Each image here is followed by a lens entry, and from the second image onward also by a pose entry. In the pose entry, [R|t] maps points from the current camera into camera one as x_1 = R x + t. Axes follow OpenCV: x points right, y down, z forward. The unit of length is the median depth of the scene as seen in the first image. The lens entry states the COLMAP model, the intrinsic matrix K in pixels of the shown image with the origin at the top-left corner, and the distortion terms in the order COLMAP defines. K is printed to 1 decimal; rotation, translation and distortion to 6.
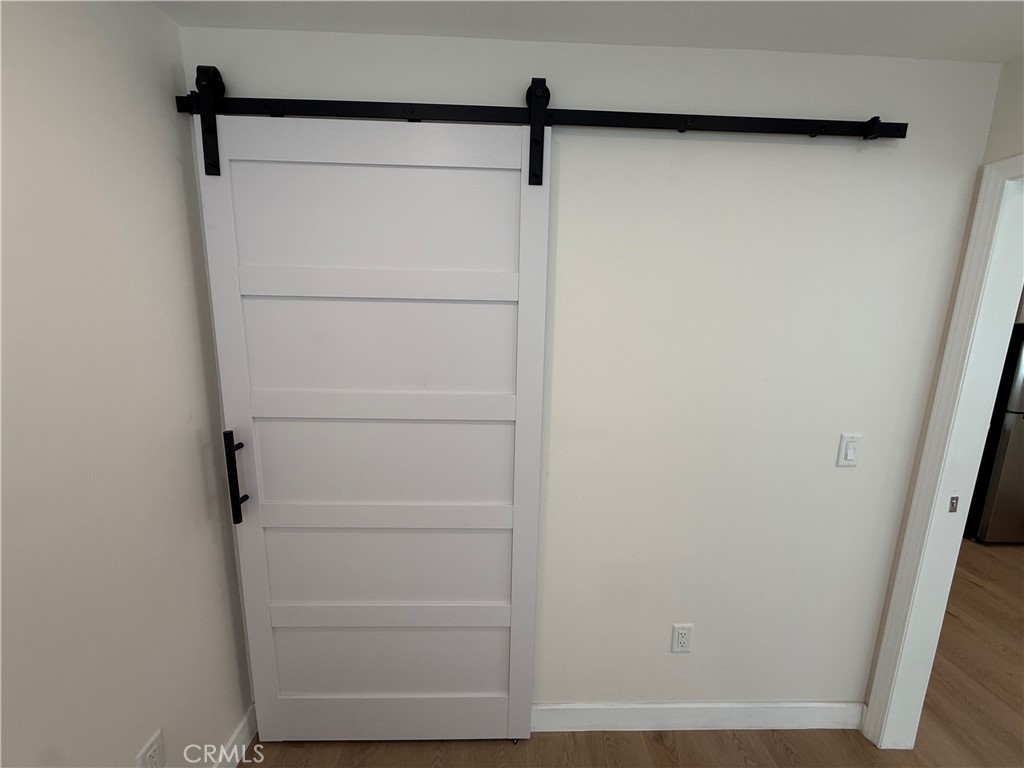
lens RADIAL K [[404.9, 0, 512.0], [0, 404.9, 384.0], [0, 0, 1]] dist [-0.001318, -0.000031]
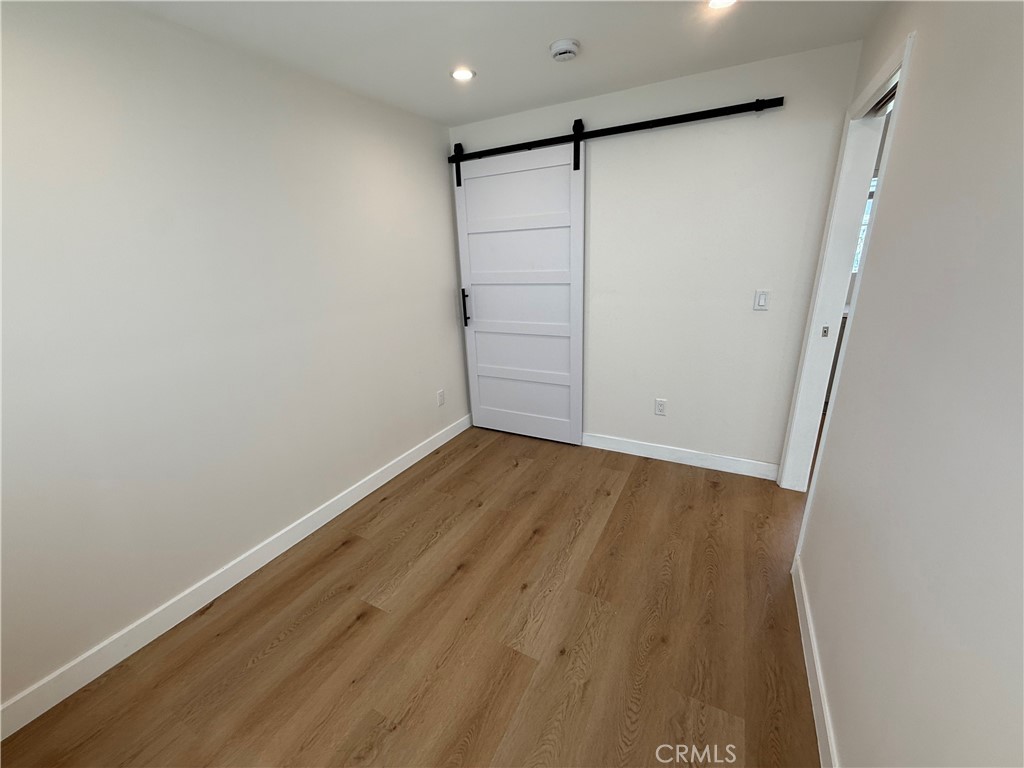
lens RADIAL K [[404.9, 0, 512.0], [0, 404.9, 384.0], [0, 0, 1]] dist [-0.001318, -0.000031]
pose [[0.868713, 0.095800, -0.485964, 0.868468], [-0.027656, 0.988969, 0.145521, 0.326561], [0.494544, -0.112976, 0.861779, -1.122990]]
